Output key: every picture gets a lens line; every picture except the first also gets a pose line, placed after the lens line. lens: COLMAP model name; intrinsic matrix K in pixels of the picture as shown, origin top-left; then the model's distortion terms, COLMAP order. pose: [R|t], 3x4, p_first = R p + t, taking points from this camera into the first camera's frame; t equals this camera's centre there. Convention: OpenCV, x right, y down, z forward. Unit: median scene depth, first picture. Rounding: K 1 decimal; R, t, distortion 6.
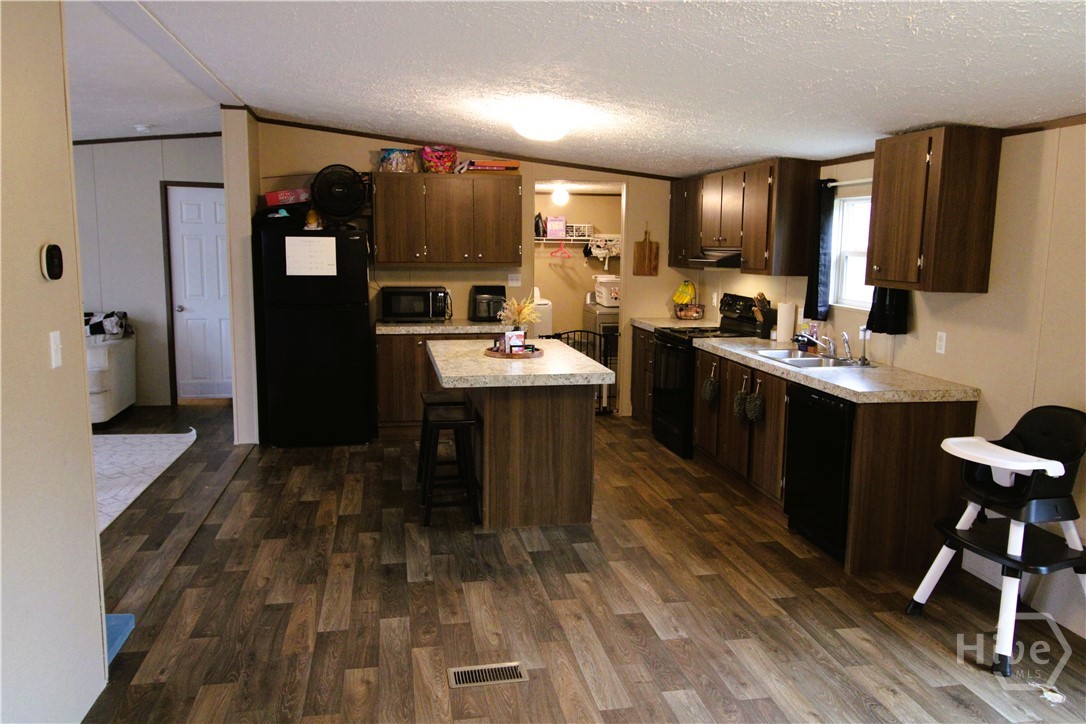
lens RADIAL K [[872.1, 0, 545.6], [0, 872.1, 326.8], [0, 0, 1]] dist [0.008586, -0.000684]
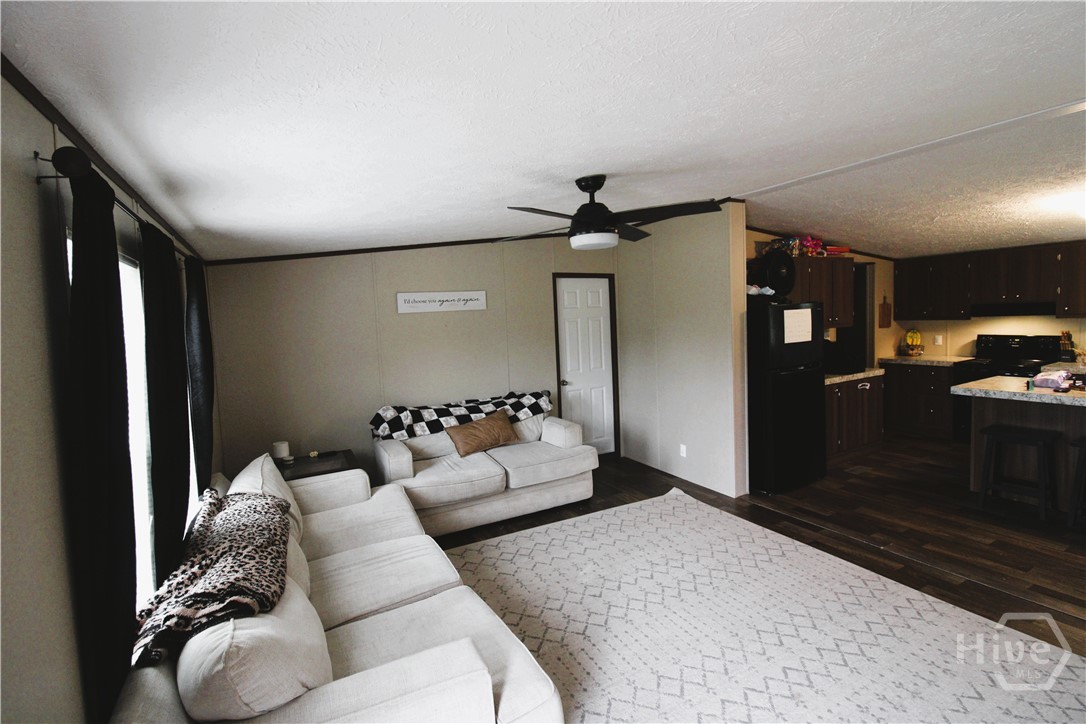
lens RADIAL K [[528.3, 0, 493.2], [0, 528.3, 349.3], [0, 0, 1]] dist [0.000423, -0.016296]
pose [[0.948465, -0.069675, 0.309126, -0.820518], [0.080711, 0.996471, -0.023040, -0.063452], [-0.306430, 0.046802, 0.950742, 0.432626]]
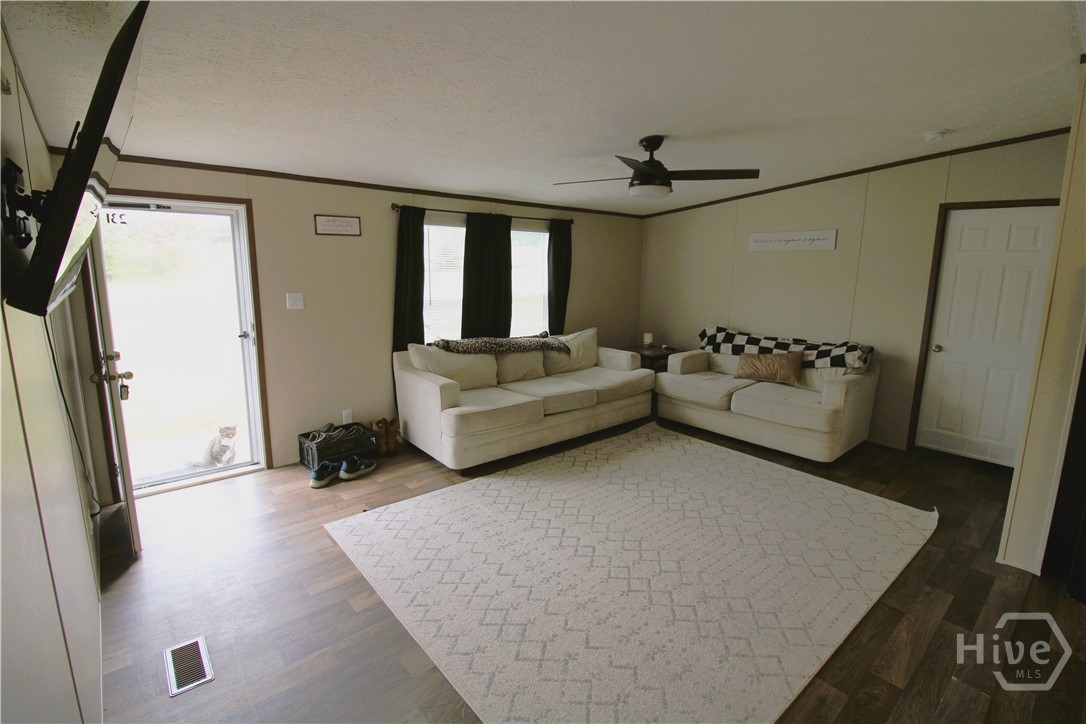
lens RADIAL K [[505.8, 0, 548.5], [0, 505.8, 348.5], [0, 0, 1]] dist [0.002148, -0.012979]
pose [[0.514444, 0.140867, -0.845875, -0.220101], [-0.085901, 0.989919, 0.112612, -0.050468], [0.853211, 0.014728, 0.521358, 0.463500]]
